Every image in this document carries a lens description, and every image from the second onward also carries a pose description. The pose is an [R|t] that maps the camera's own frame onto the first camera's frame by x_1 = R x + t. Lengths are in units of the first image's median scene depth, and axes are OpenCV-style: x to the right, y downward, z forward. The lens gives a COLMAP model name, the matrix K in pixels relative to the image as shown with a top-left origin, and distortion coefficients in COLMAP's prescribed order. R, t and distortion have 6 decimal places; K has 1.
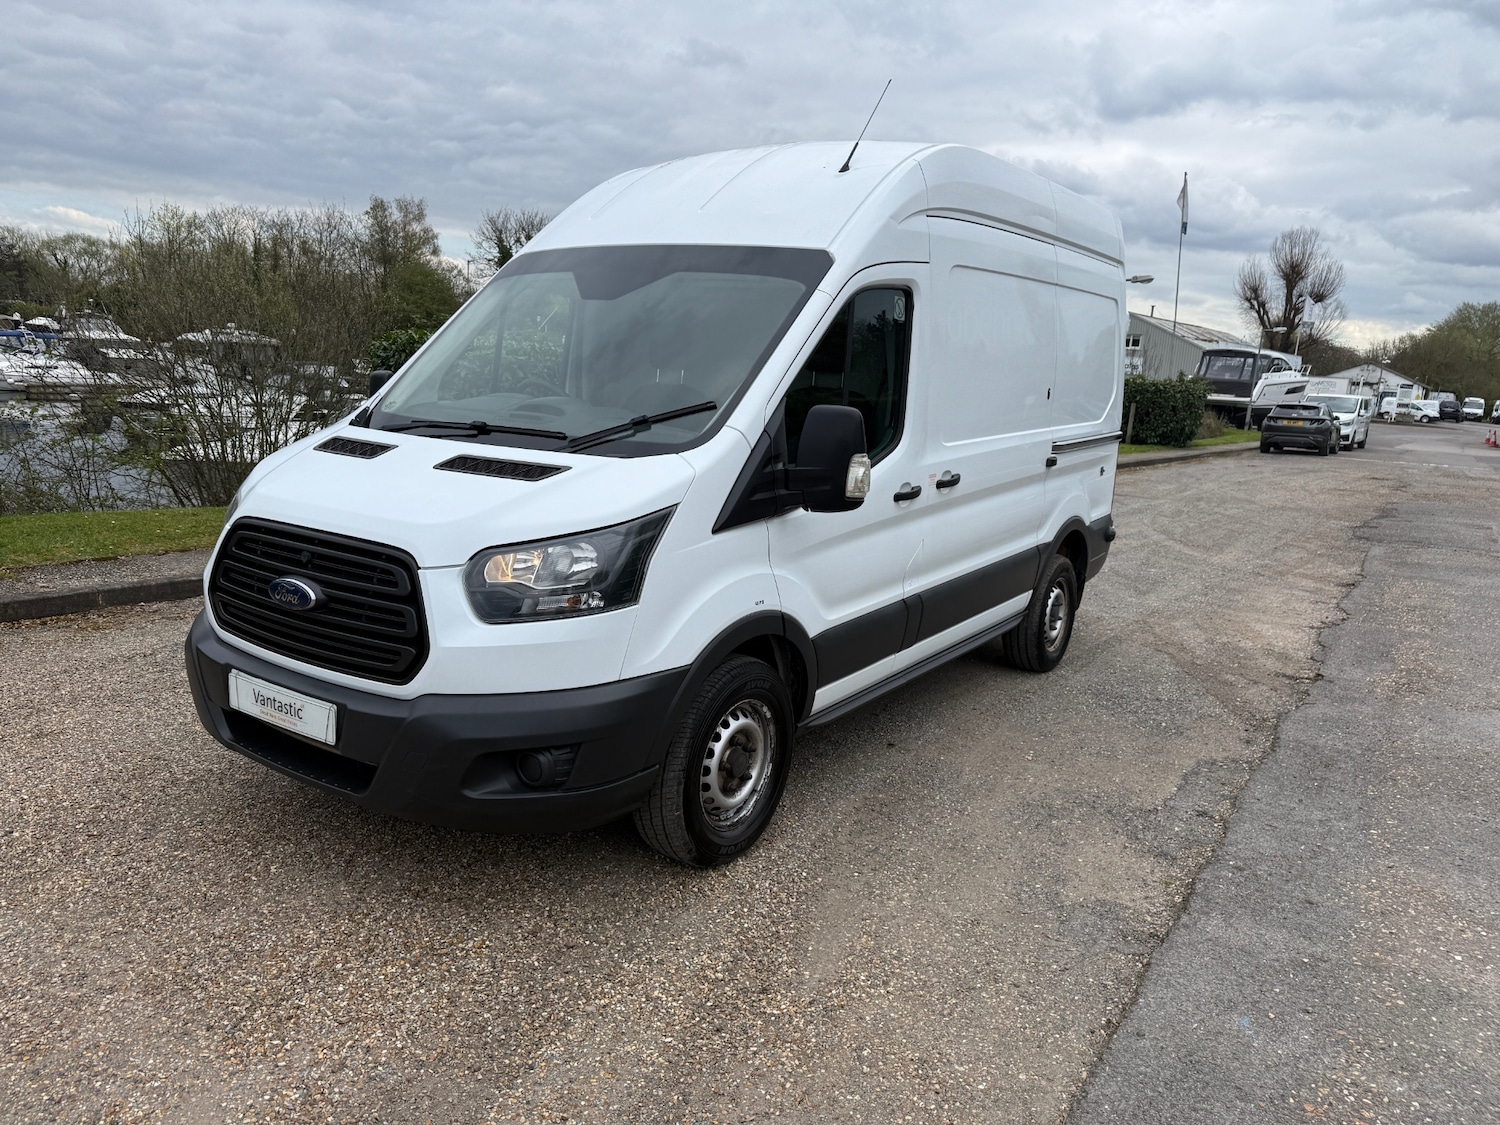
lens RADIAL K [[1066.0, 0, 746.0], [0, 1066.0, 568.3], [0, 0, 1]] dist [0.029283, -0.032986]
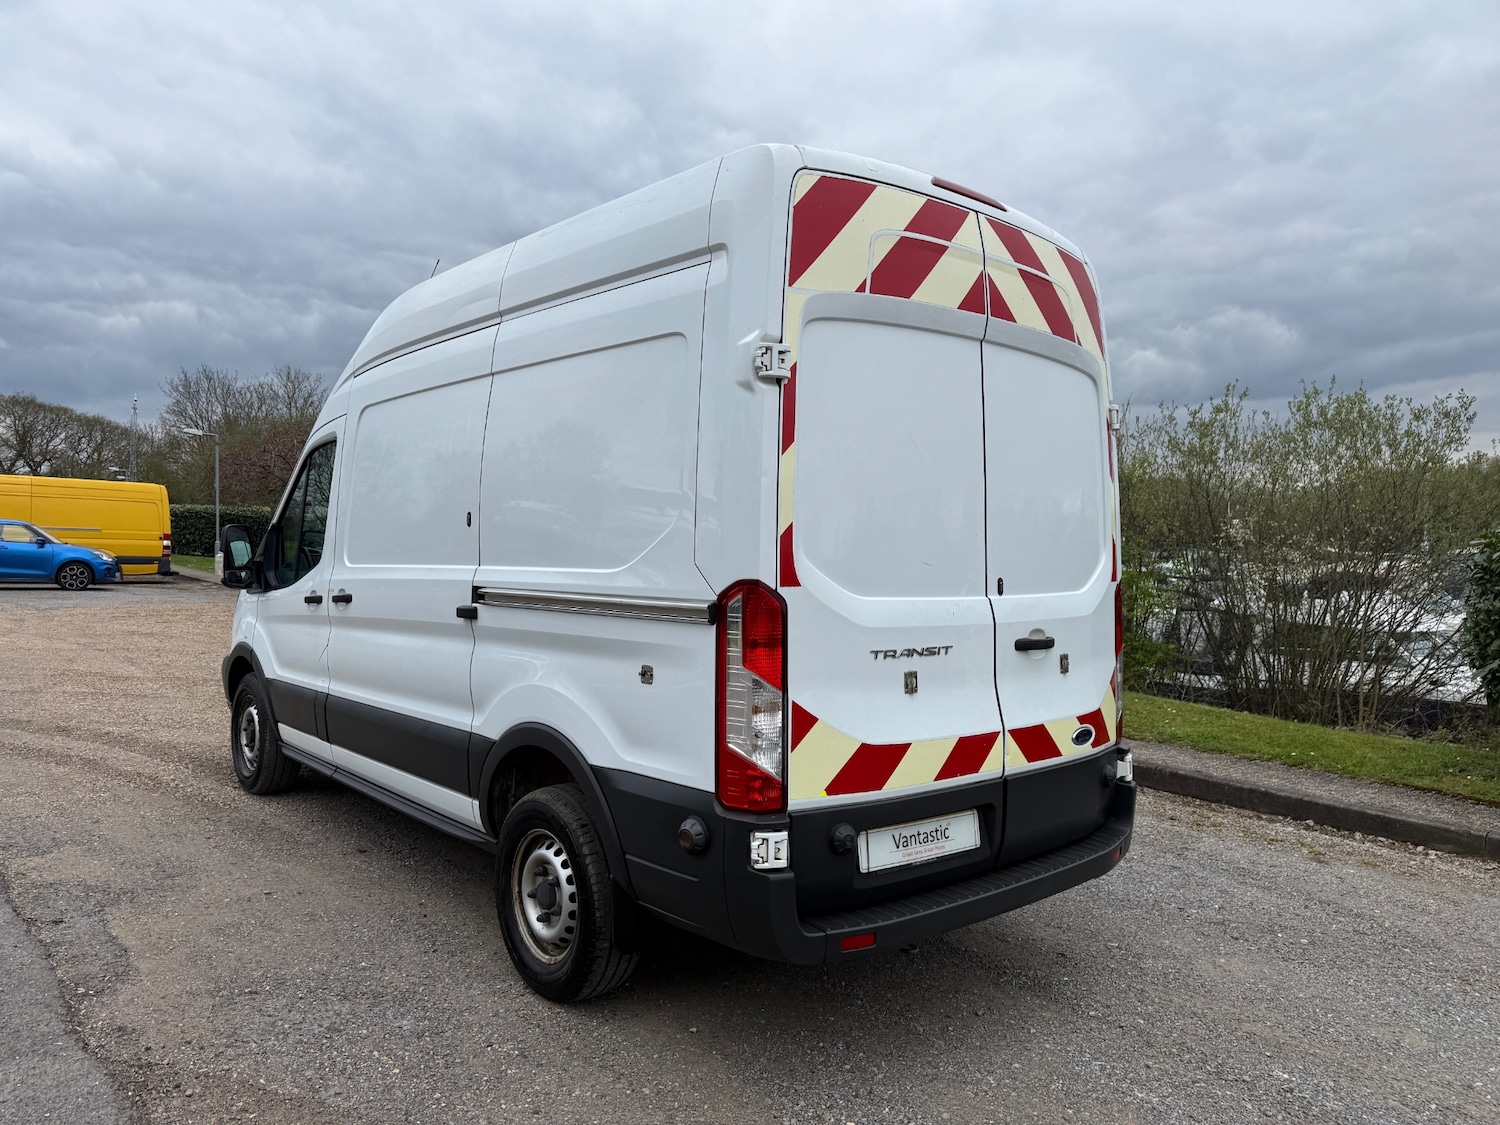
lens RADIAL K [[1067.4, 0, 743.1], [0, 1067.4, 552.9], [0, 0, 1]] dist [0.032913, -0.042770]
pose [[-0.261428, -0.043306, -0.964251, 0.933775], [-0.218560, 0.975701, 0.015435, -0.190543], [0.940153, 0.214782, -0.264541, 1.360165]]
